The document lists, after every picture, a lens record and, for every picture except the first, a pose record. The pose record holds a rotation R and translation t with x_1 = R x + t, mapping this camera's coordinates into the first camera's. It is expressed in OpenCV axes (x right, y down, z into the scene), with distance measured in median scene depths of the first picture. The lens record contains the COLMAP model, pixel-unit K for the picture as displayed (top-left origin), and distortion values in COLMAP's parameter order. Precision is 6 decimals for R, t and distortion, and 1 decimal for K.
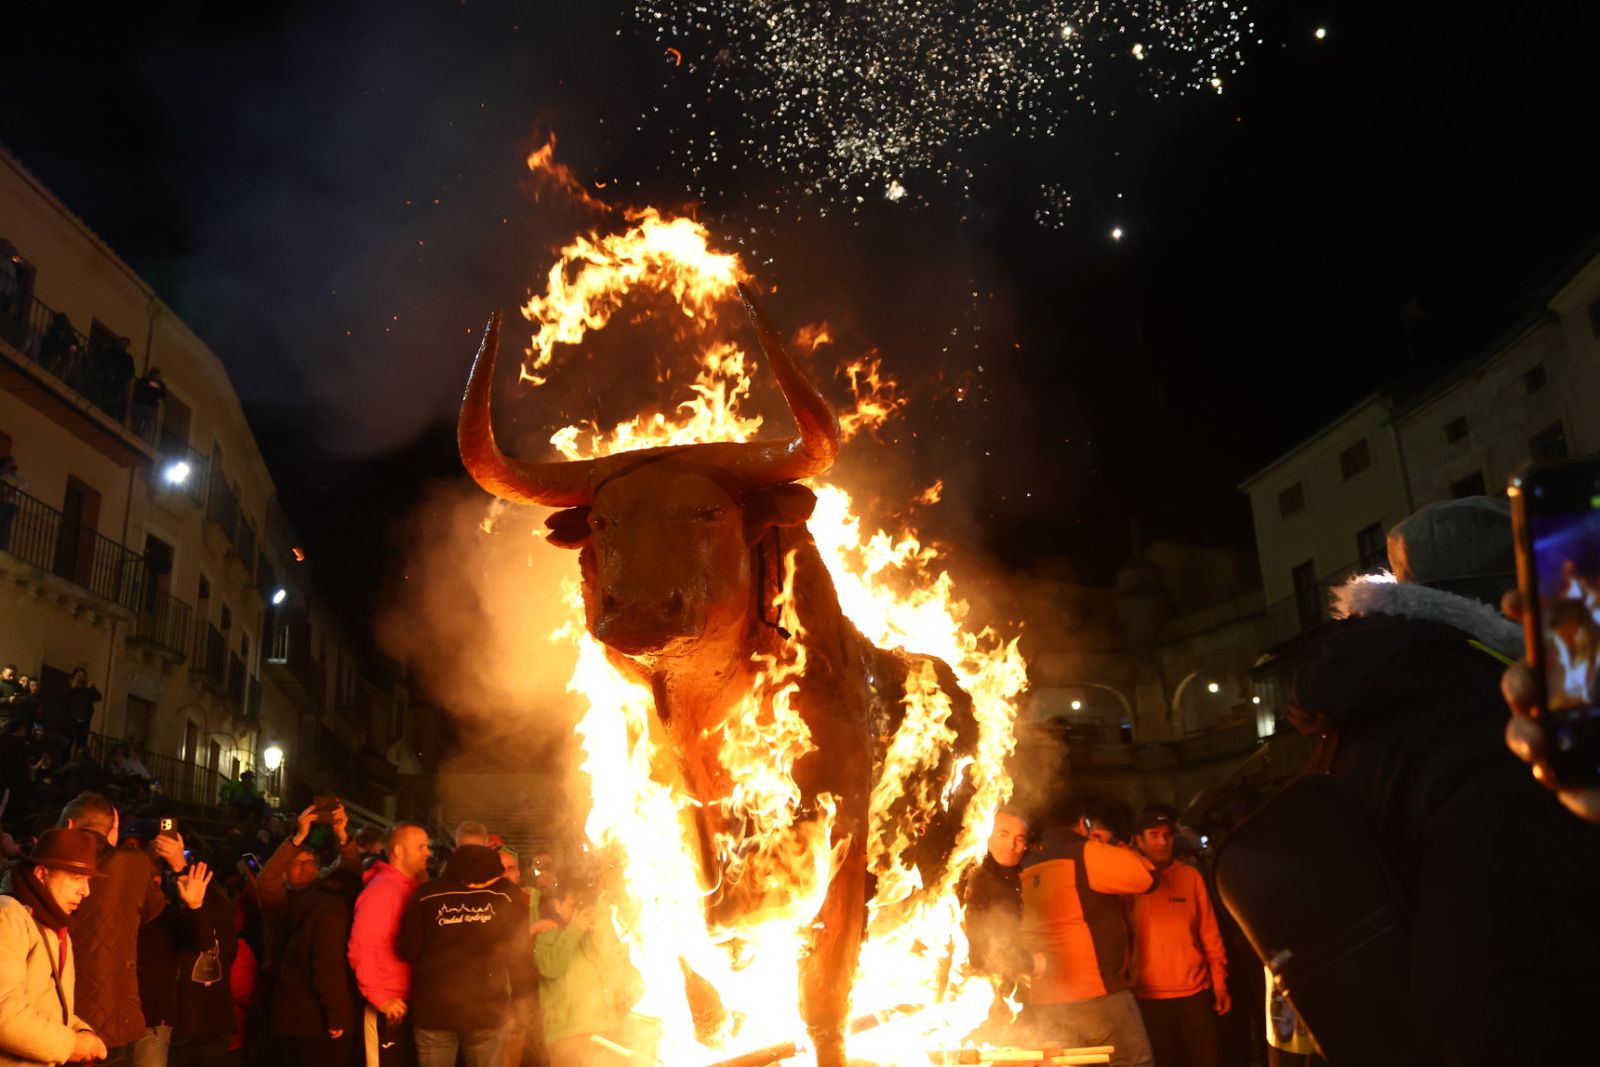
lens RADIAL K [[1301.3, 0, 796.7], [0, 1301.3, 525.7], [0, 0, 1]] dist [-0.163960, 0.137550]
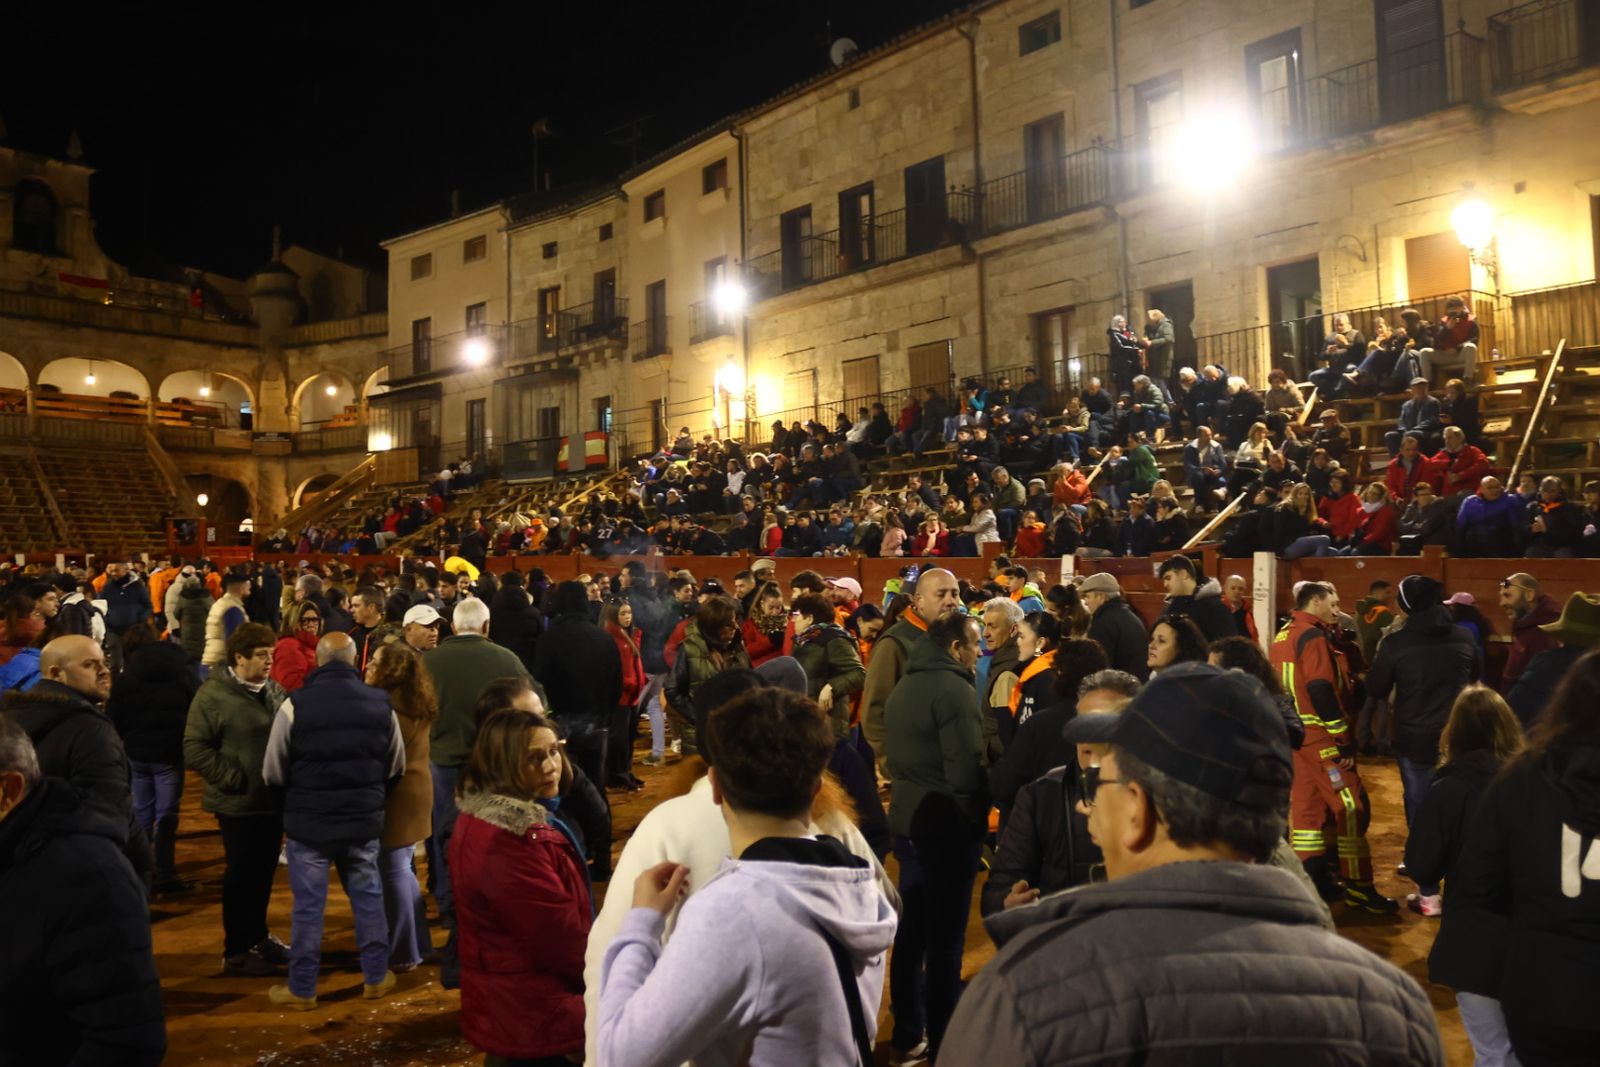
lens RADIAL K [[1480.6, 0, 796.9], [0, 1480.6, 509.6], [0, 0, 1]] dist [-0.141638, 0.167567]
pose [[0.796612, 0.046182, 0.602724, -0.185204], [-0.199047, 0.961512, 0.189405, -0.150430], [-0.570780, -0.270853, 0.775145, -0.415276]]
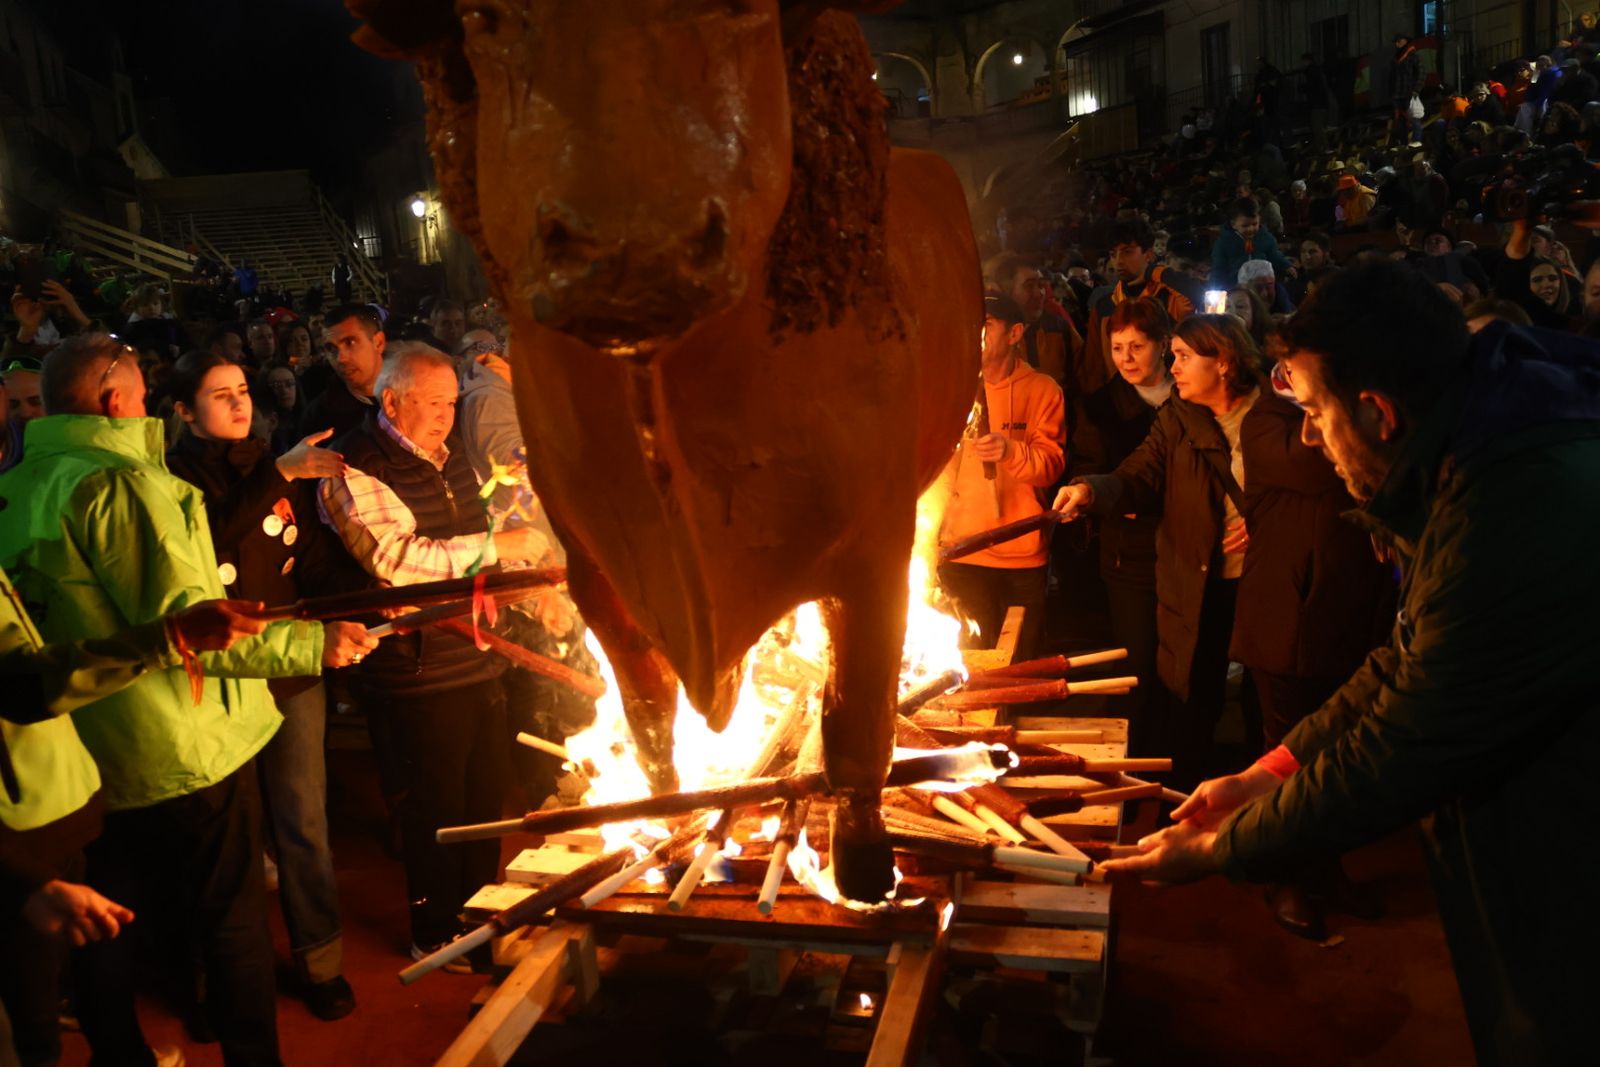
lens RADIAL K [[1318.1, 0, 778.9], [0, 1318.1, 529.1], [0, 0, 1]] dist [-0.168308, 0.154642]
pose [[0.987635, -0.064746, 0.142773, -0.011855], [-0.008554, 0.887117, 0.461465, -0.004618], [-0.156534, -0.456980, 0.875595, 0.048754]]
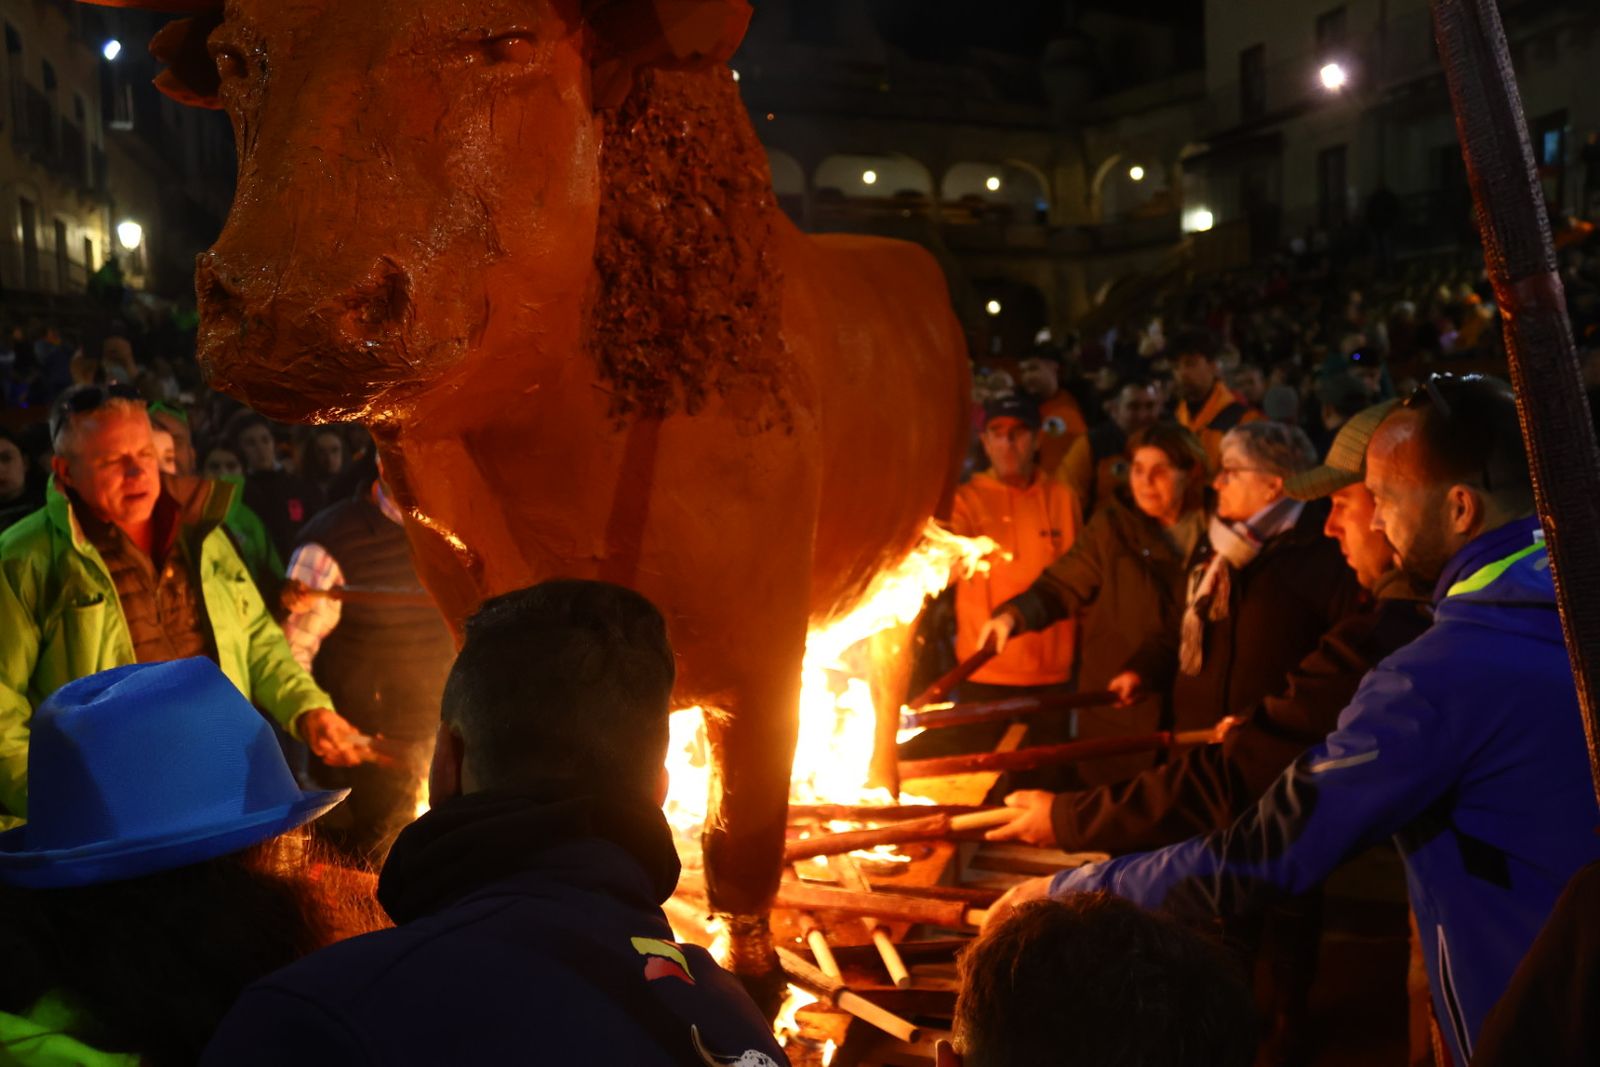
lens RADIAL K [[1308.2, 0, 793.9], [0, 1308.2, 530.3], [0, 0, 1]] dist [-0.169304, 0.150510]
pose [[0.997149, 0.006464, 0.075186, -0.000200], [-0.036100, 0.915786, 0.400042, -0.002897], [-0.066268, -0.401615, 0.913408, 0.052518]]
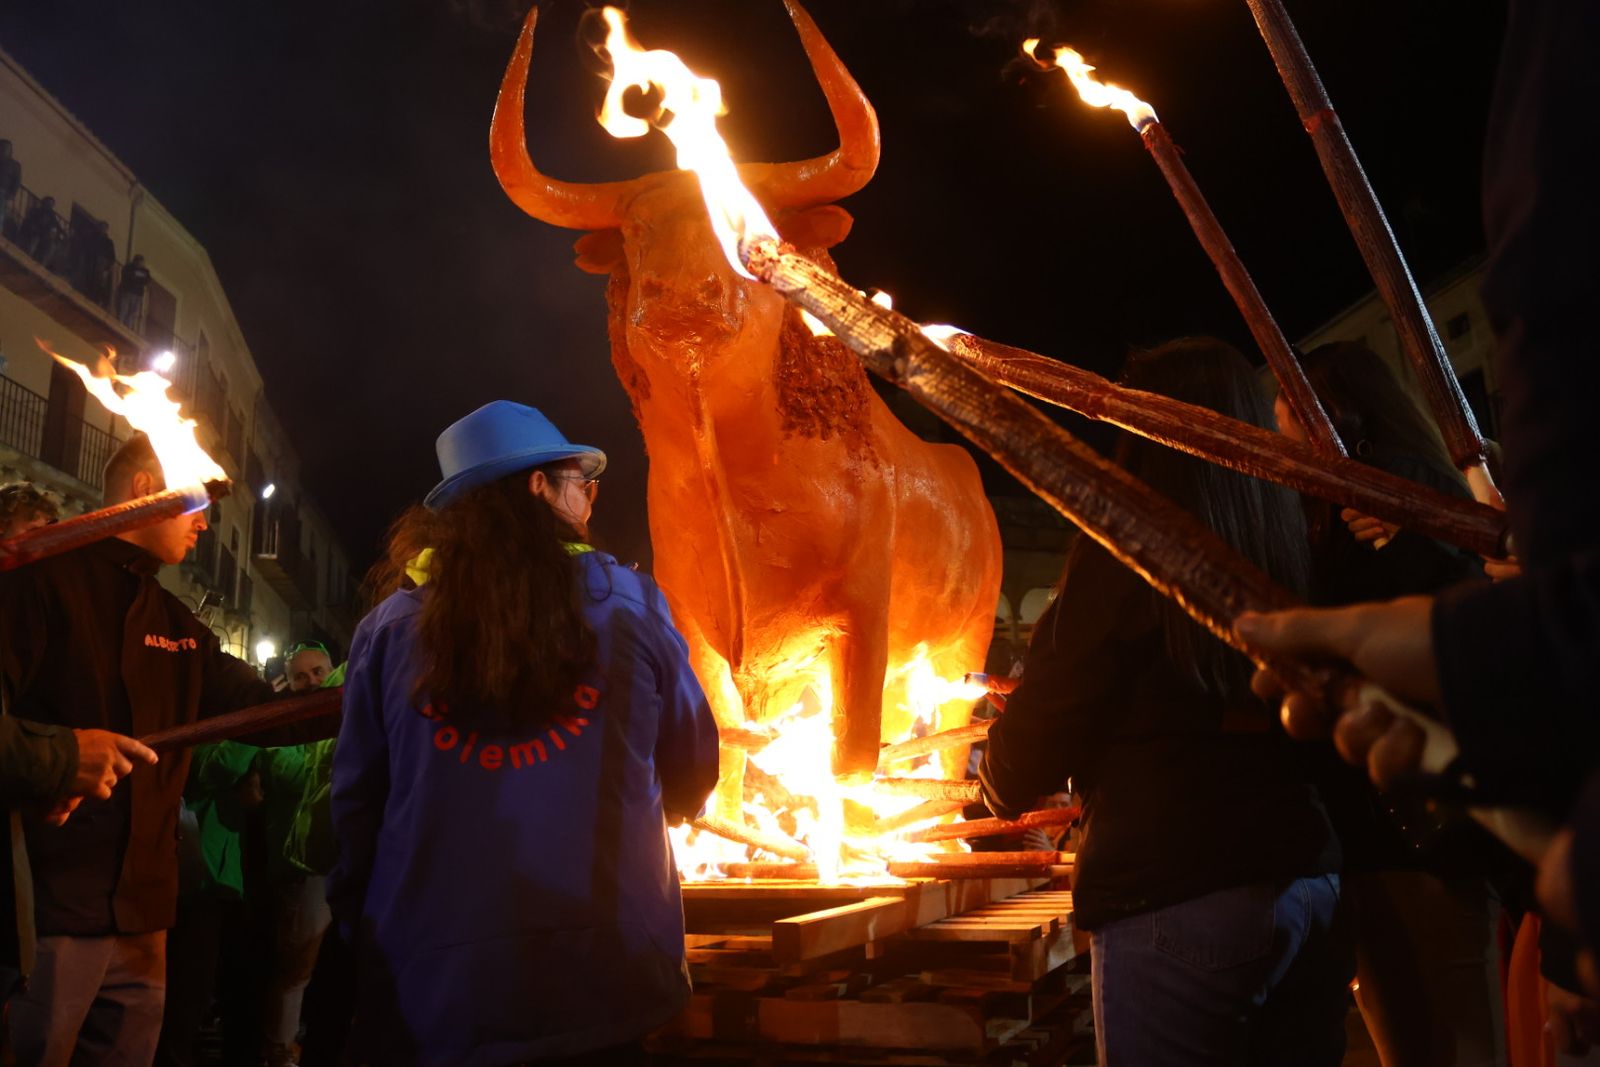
lens RADIAL K [[1308.2, 0, 793.9], [0, 1308.2, 530.3], [0, 0, 1]] dist [-0.169304, 0.150510]
pose [[0.999975, 0.003708, 0.006093, -0.003382], [-0.004135, 0.997414, 0.071745, 0.014374], [-0.005811, -0.071768, 0.997404, 0.001253]]
